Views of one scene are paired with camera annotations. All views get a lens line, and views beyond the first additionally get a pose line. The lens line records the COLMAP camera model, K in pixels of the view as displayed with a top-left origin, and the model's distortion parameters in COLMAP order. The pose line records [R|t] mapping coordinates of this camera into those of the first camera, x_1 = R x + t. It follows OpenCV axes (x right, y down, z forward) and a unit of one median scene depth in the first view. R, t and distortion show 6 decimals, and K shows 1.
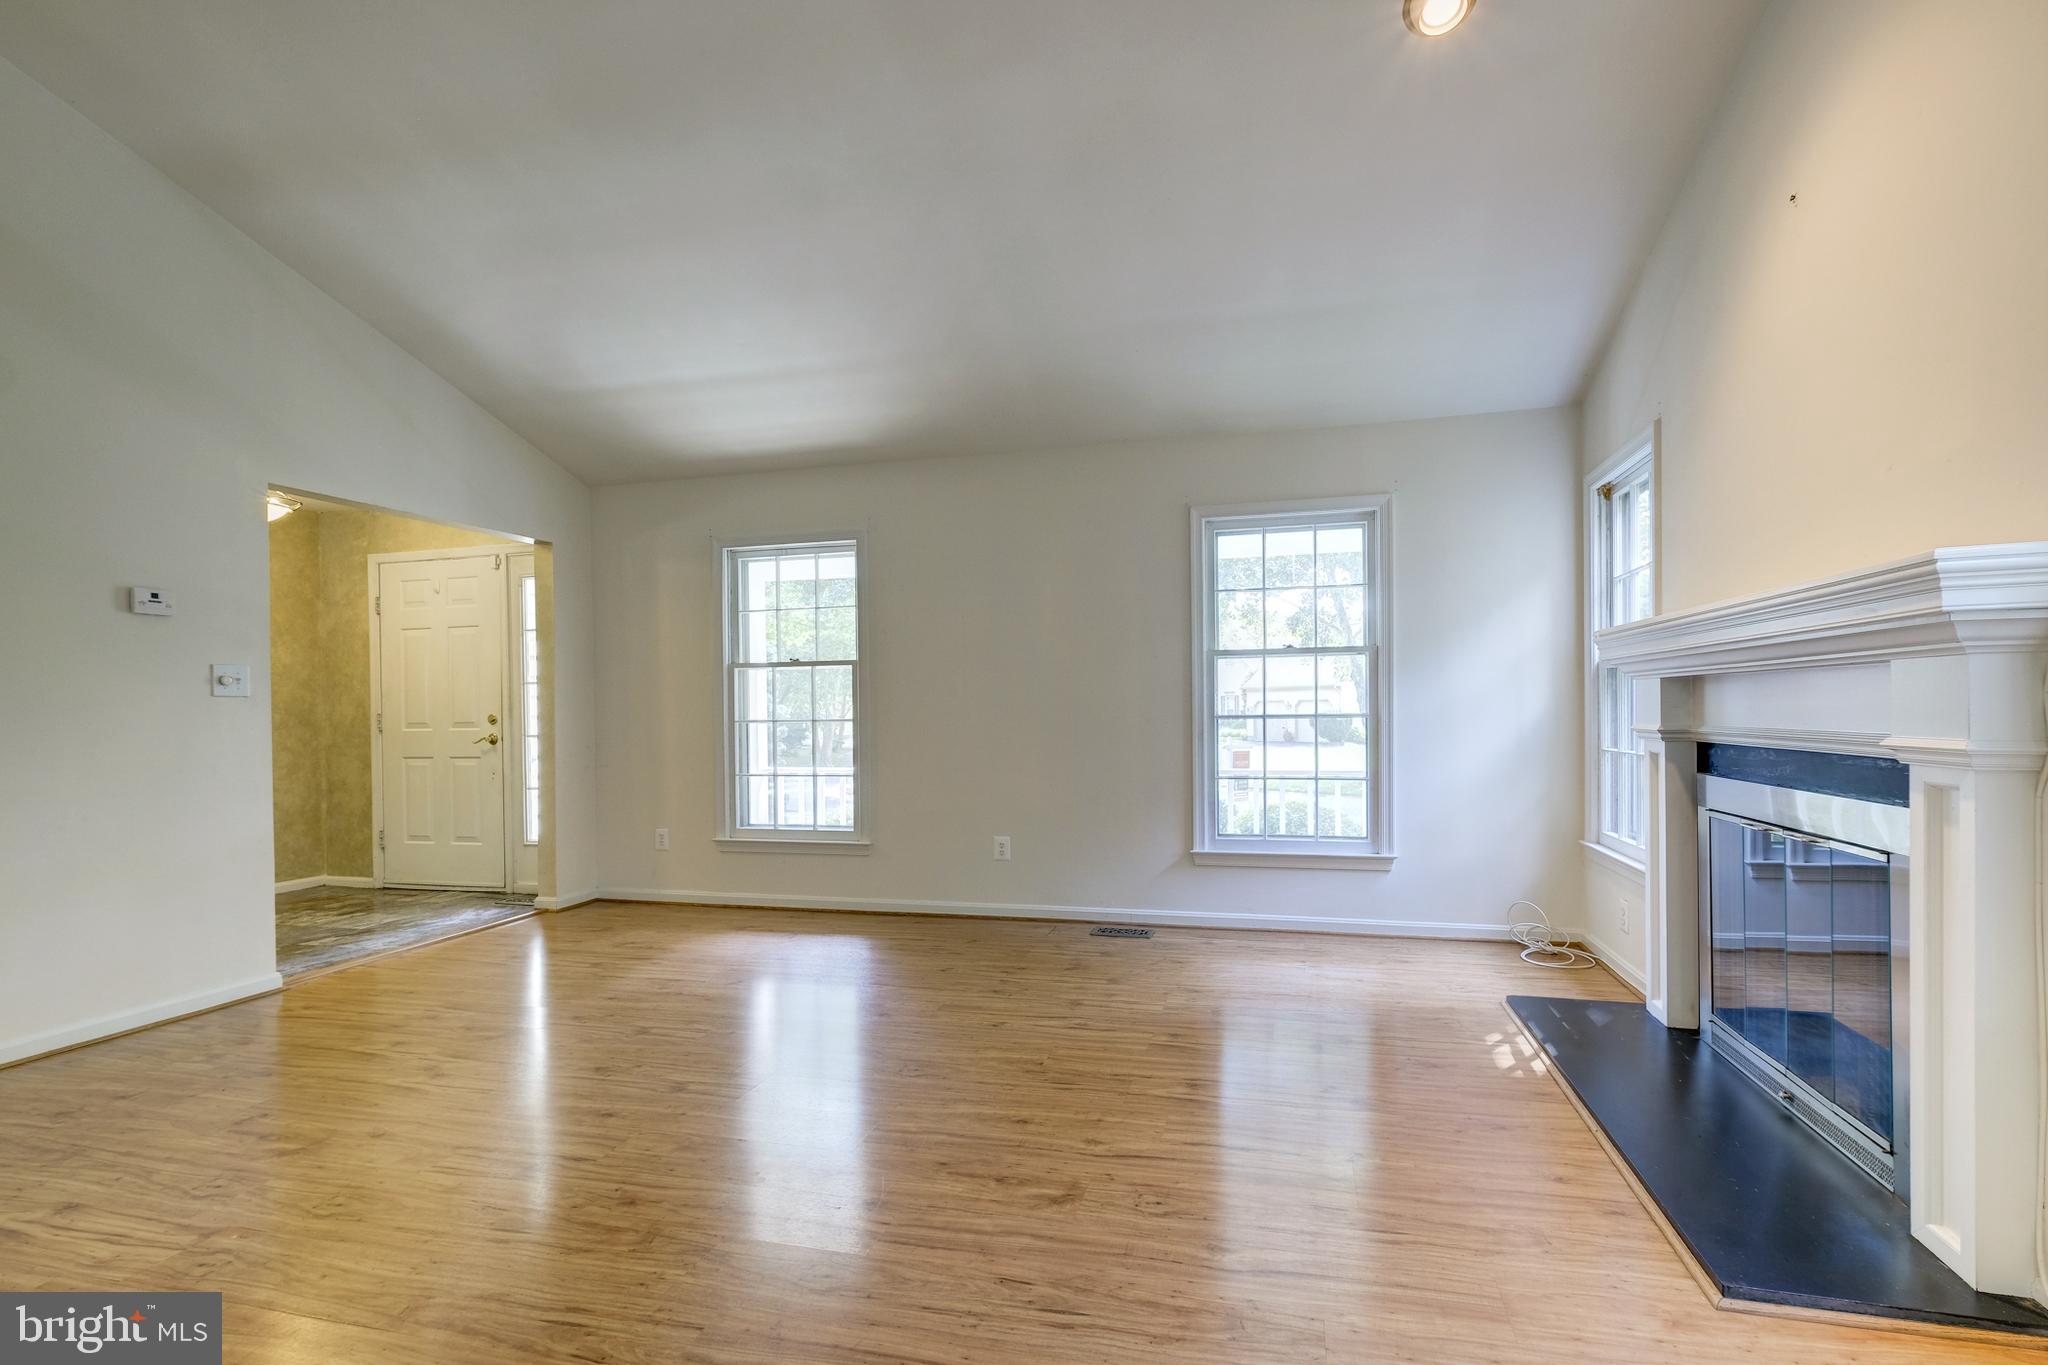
lens RADIAL K [[906.0, 0, 1040.3], [0, 906.0, 700.4], [0, 0, 1]] dist [0.002125, 0.000420]
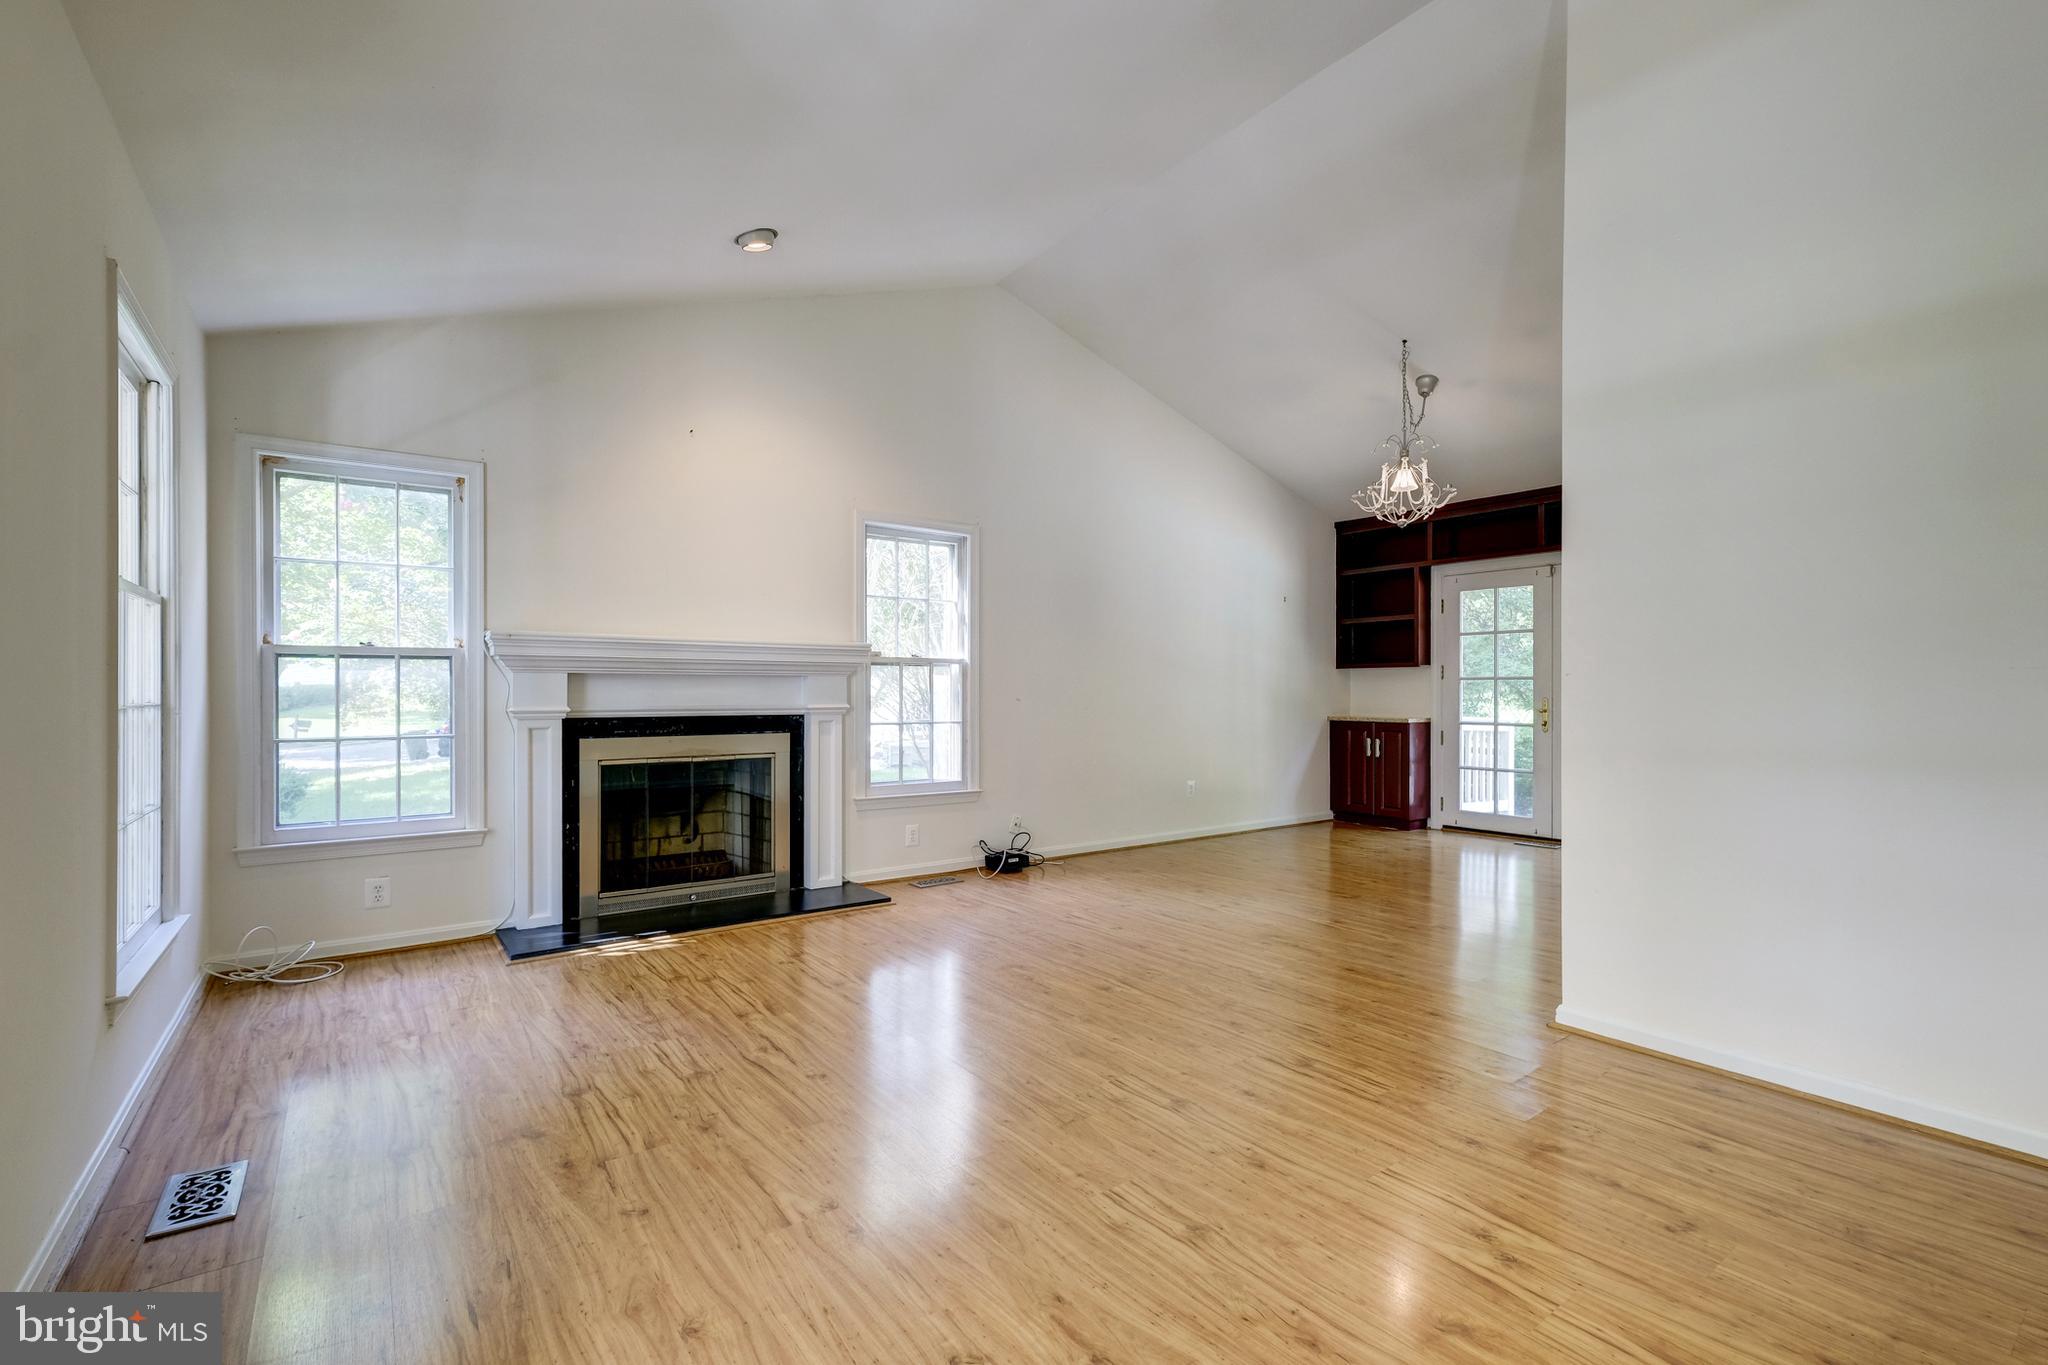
lens RADIAL K [[906.0, 0, 1028.3], [0, 906.0, 692.3], [0, 0, 1]] dist [0.002125, 0.000420]
pose [[-0.777920, 0.009972, 0.628284, -0.814141], [0.002551, 0.999916, -0.012712, 0.014287], [-0.628358, -0.008286, -0.777880, 1.711514]]
